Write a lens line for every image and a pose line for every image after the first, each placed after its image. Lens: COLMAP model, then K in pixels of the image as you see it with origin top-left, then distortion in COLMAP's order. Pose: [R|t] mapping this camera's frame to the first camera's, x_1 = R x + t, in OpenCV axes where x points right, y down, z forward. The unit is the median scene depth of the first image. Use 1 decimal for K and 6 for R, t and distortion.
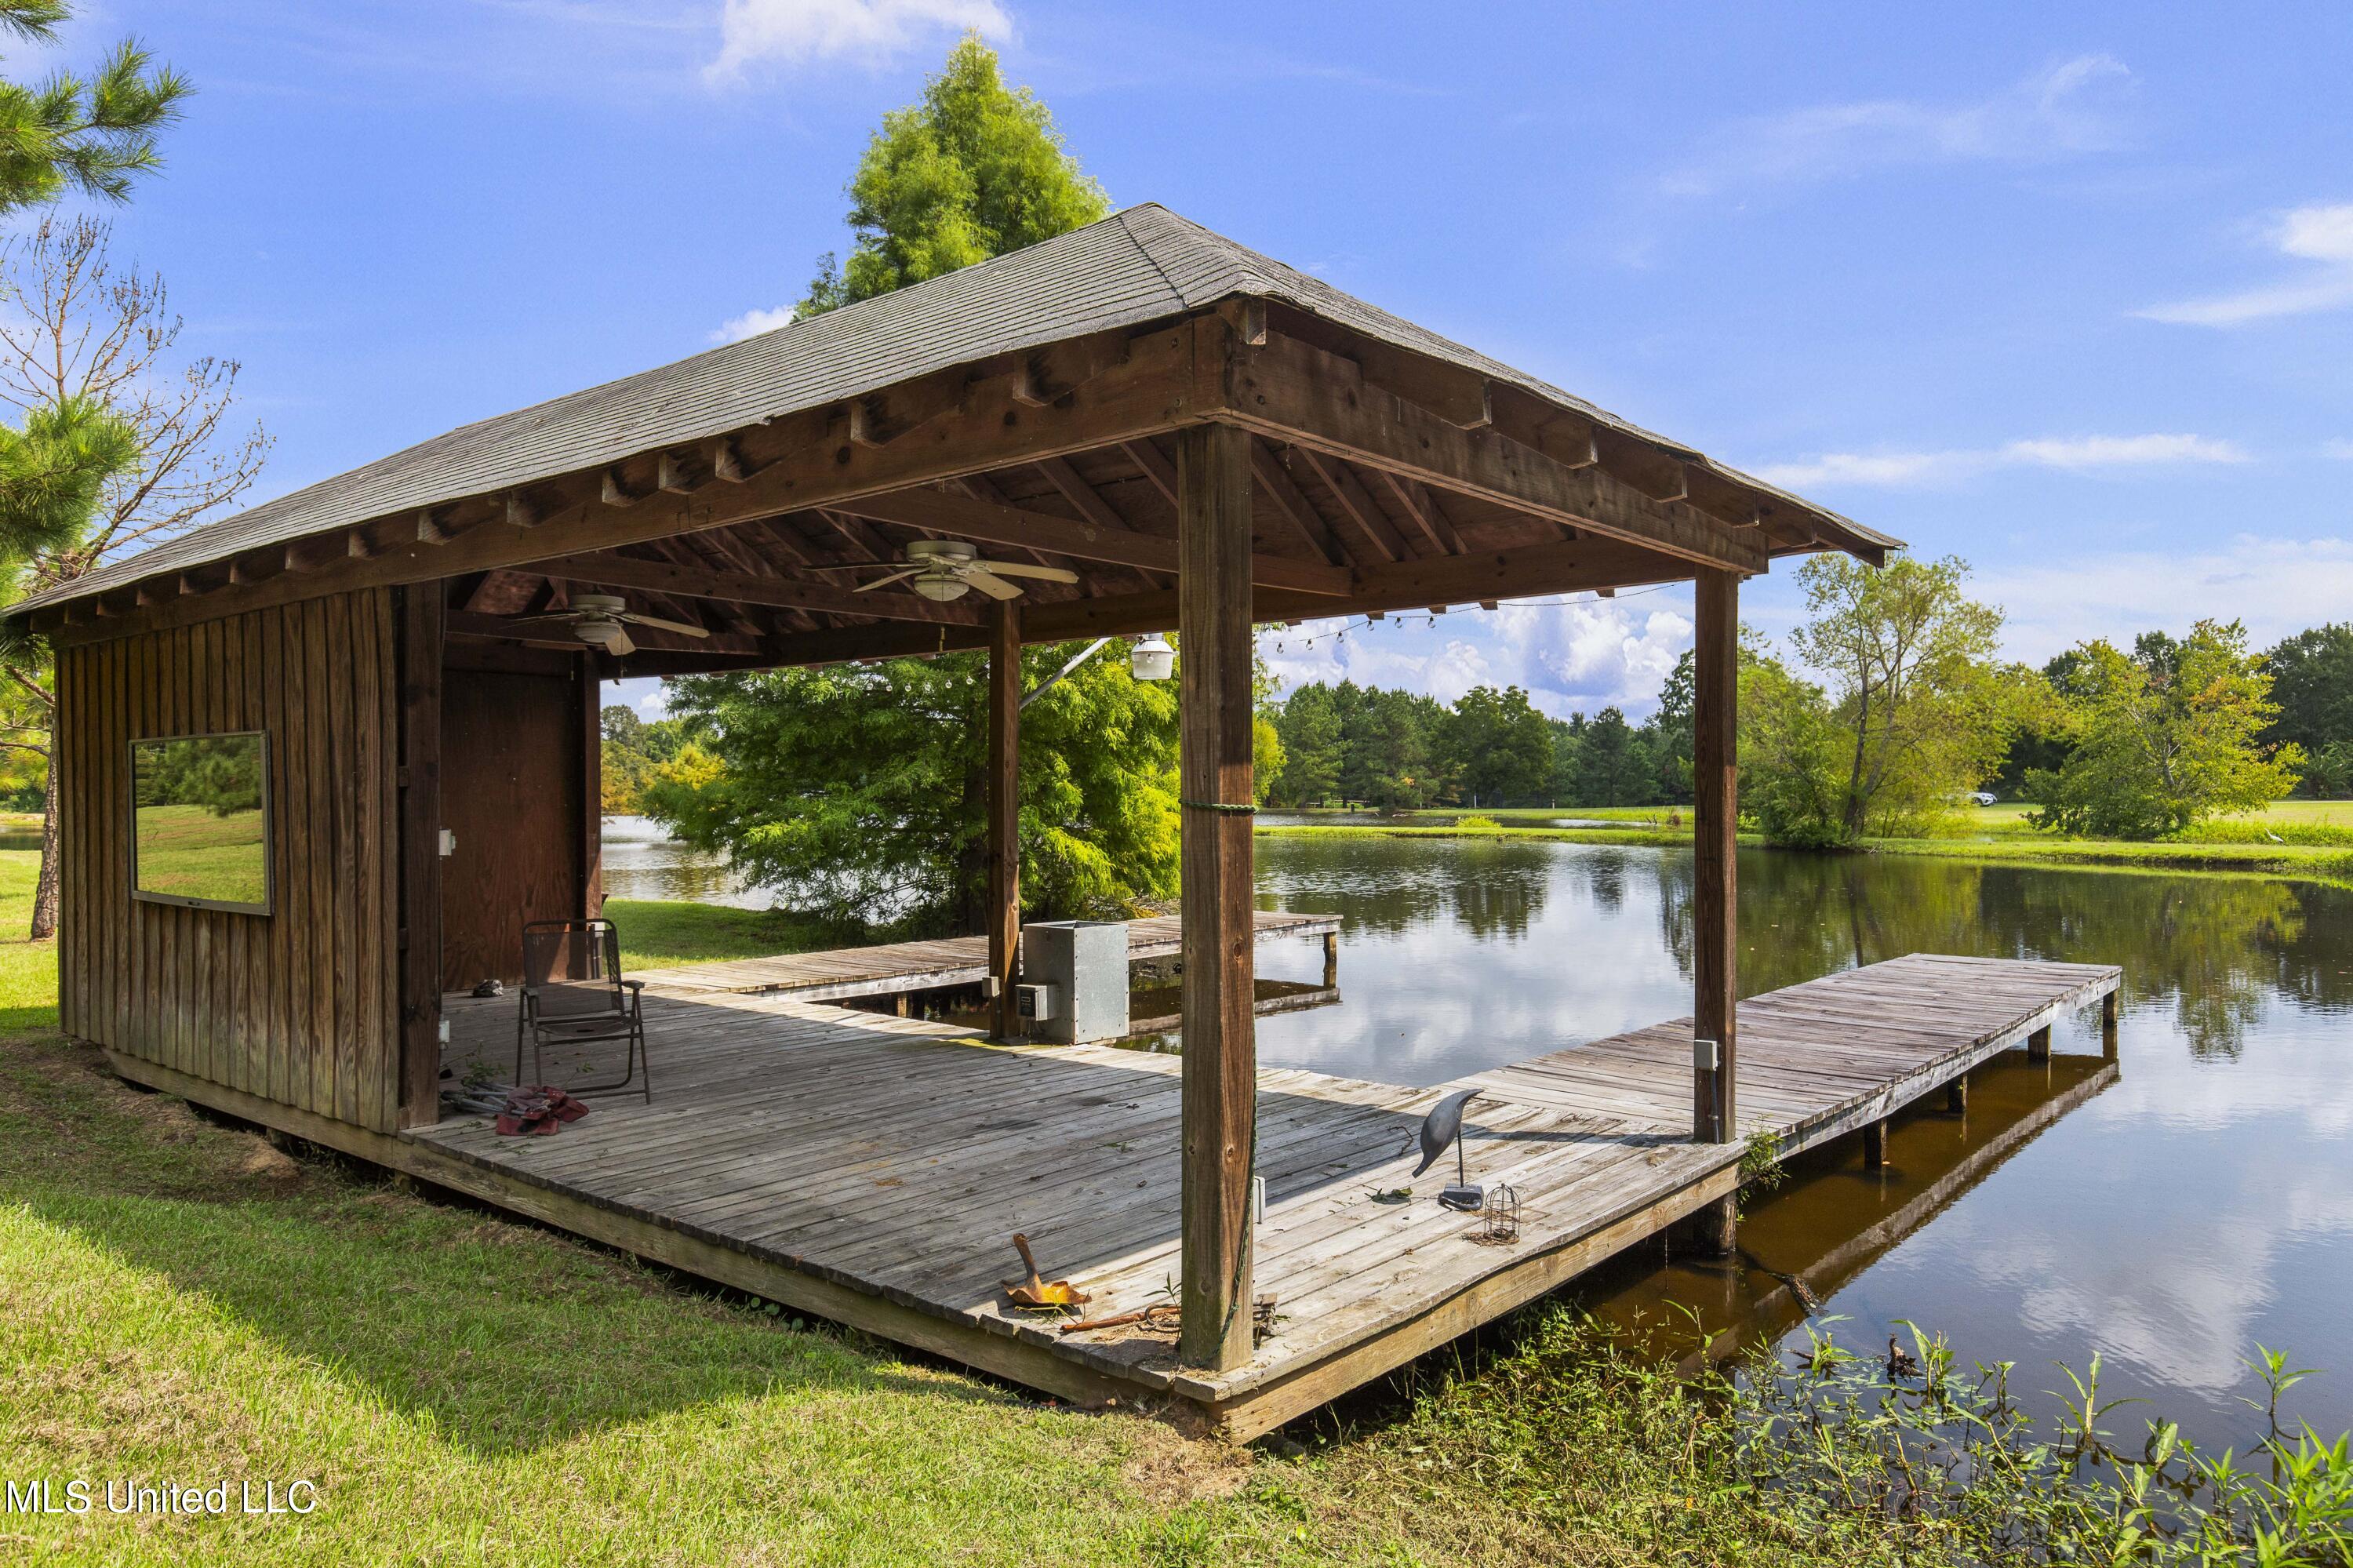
lens RADIAL K [[1538.6, 0, 1175.5], [0, 1538.6, 792.8], [0, 0, 1]] dist [0.009166, 0.000577]
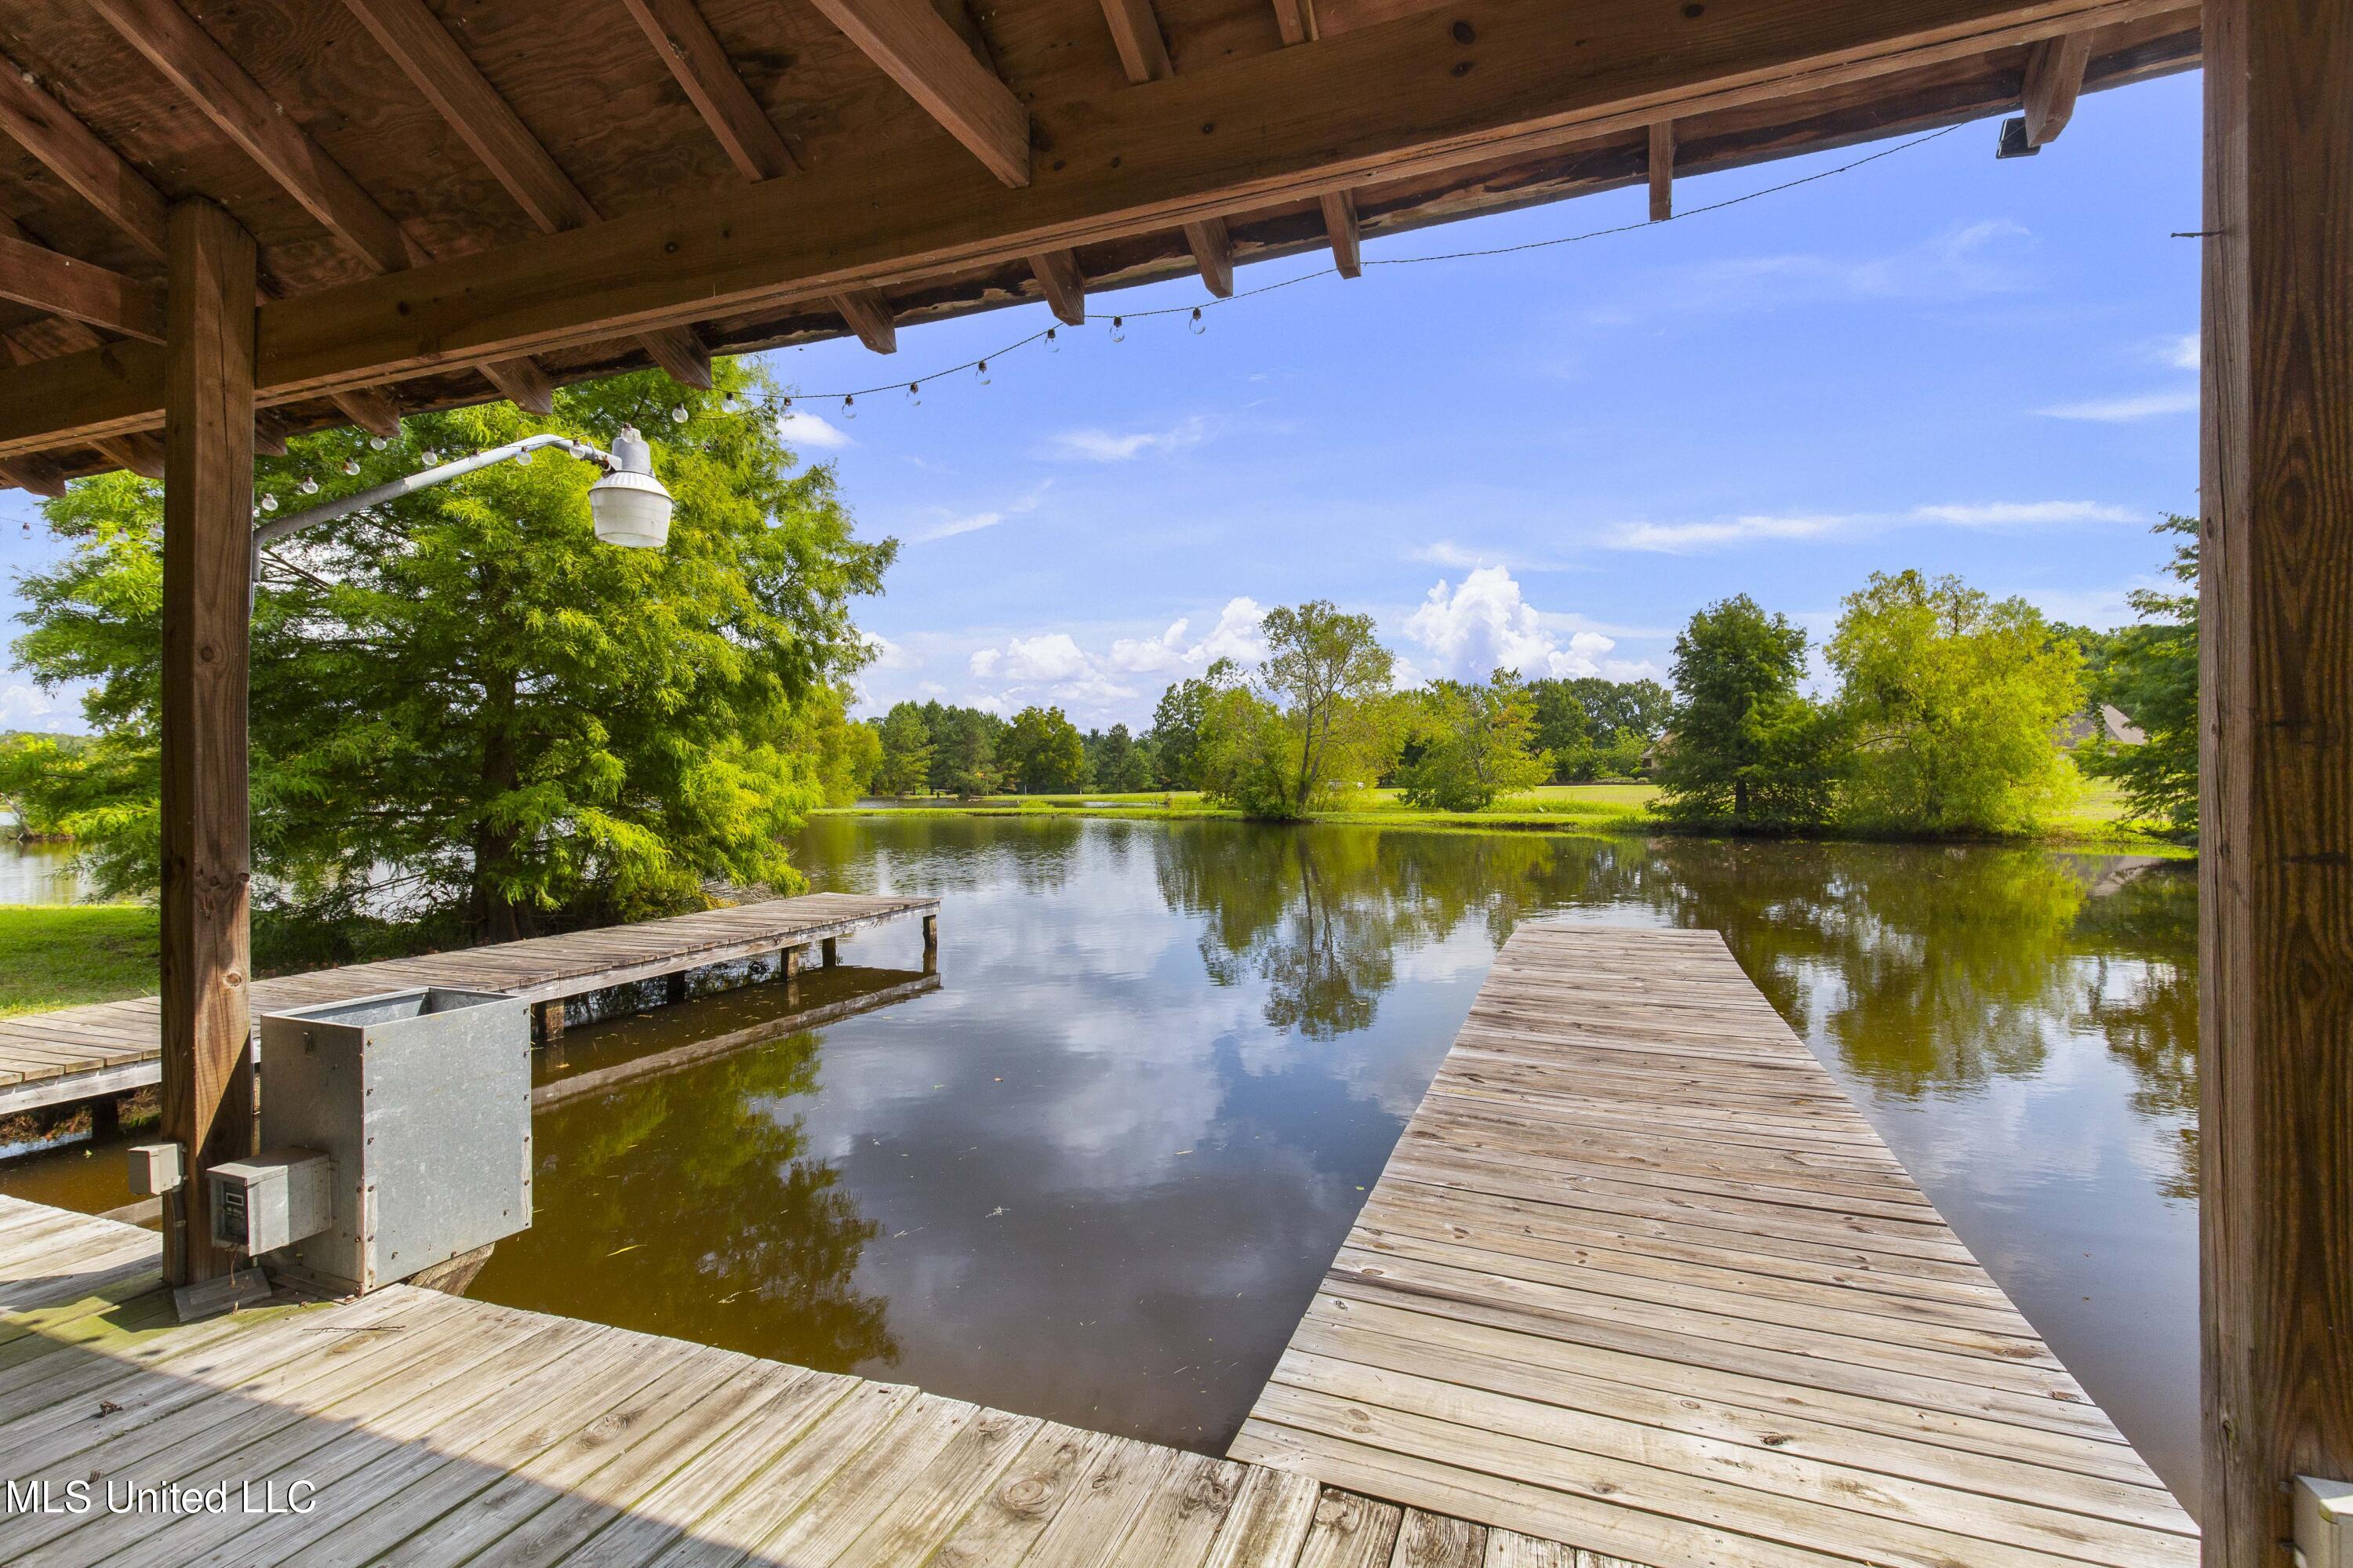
lens RADIAL K [[1075.7, 0, 1164.8], [0, 1075.7, 783.8], [0, 0, 1]] dist [0.005070, 0.000165]
pose [[0.947935, -0.003678, 0.318441, 0.008366], [0.004128, 0.999991, -0.000739, 0.003313], [-0.318436, 0.002015, 0.947942, 0.101710]]
